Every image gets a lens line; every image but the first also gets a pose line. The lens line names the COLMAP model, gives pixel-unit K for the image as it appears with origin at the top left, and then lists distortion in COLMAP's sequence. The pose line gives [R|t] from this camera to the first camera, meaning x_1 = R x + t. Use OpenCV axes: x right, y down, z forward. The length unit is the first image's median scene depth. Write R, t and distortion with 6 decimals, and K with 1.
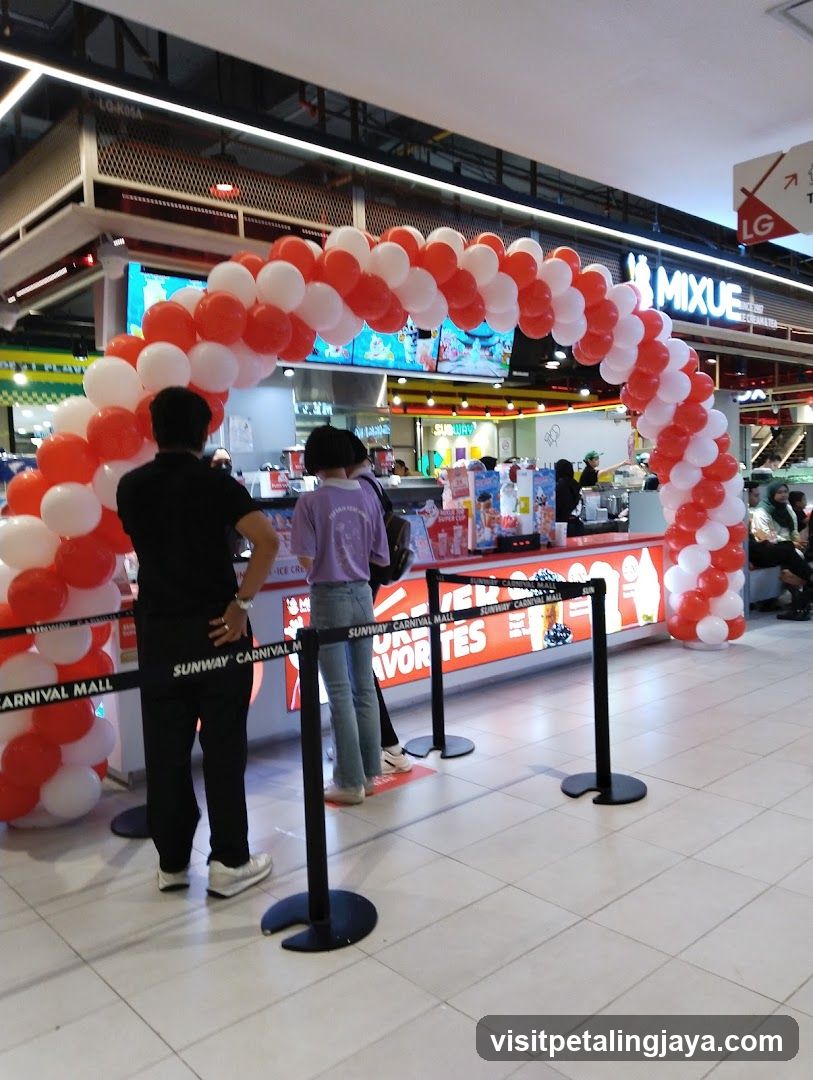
lens RADIAL K [[840.3, 0, 406.5], [0, 840.3, 540.0], [0, 0, 1]] dist [-0.001095, -0.000509]
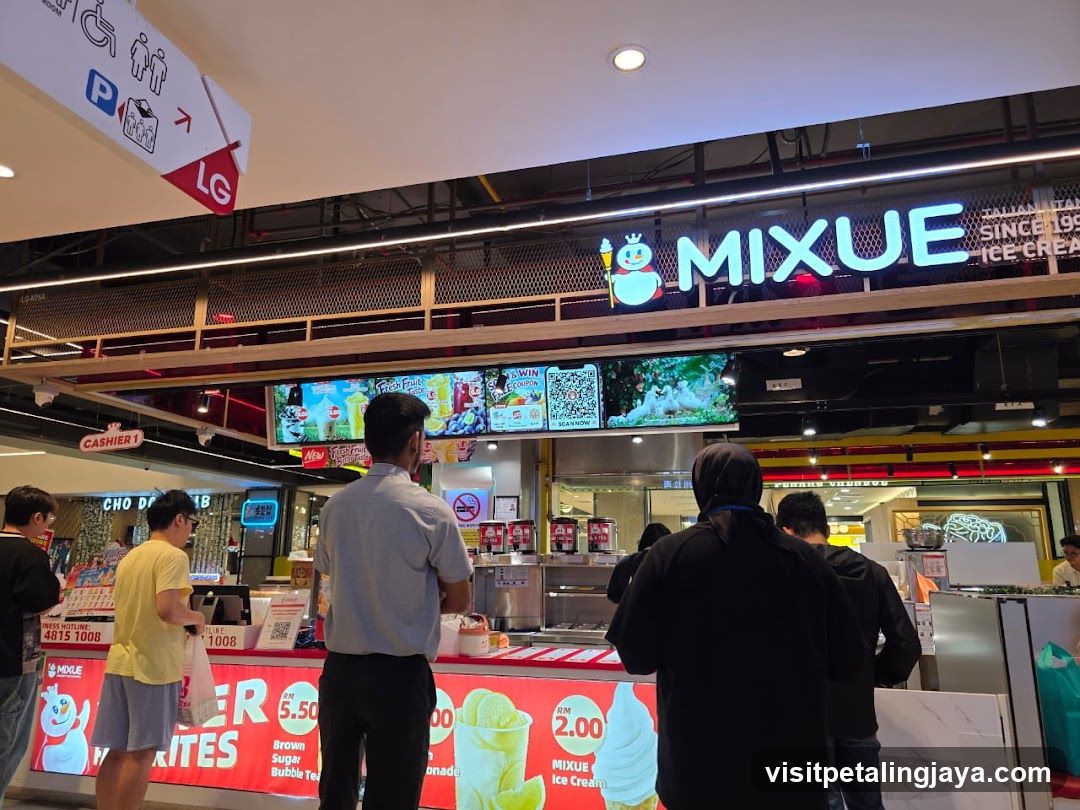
lens RADIAL K [[802.1, 0, 540.0], [0, 802.1, 405.0], [0, 0, 1]] dist [0.070166, -0.004318]
pose [[0.521387, -0.137154, -0.842226, 0.759348], [-0.089189, 0.972833, -0.213636, -0.054382], [0.848647, 0.186504, 0.494990, 0.625435]]
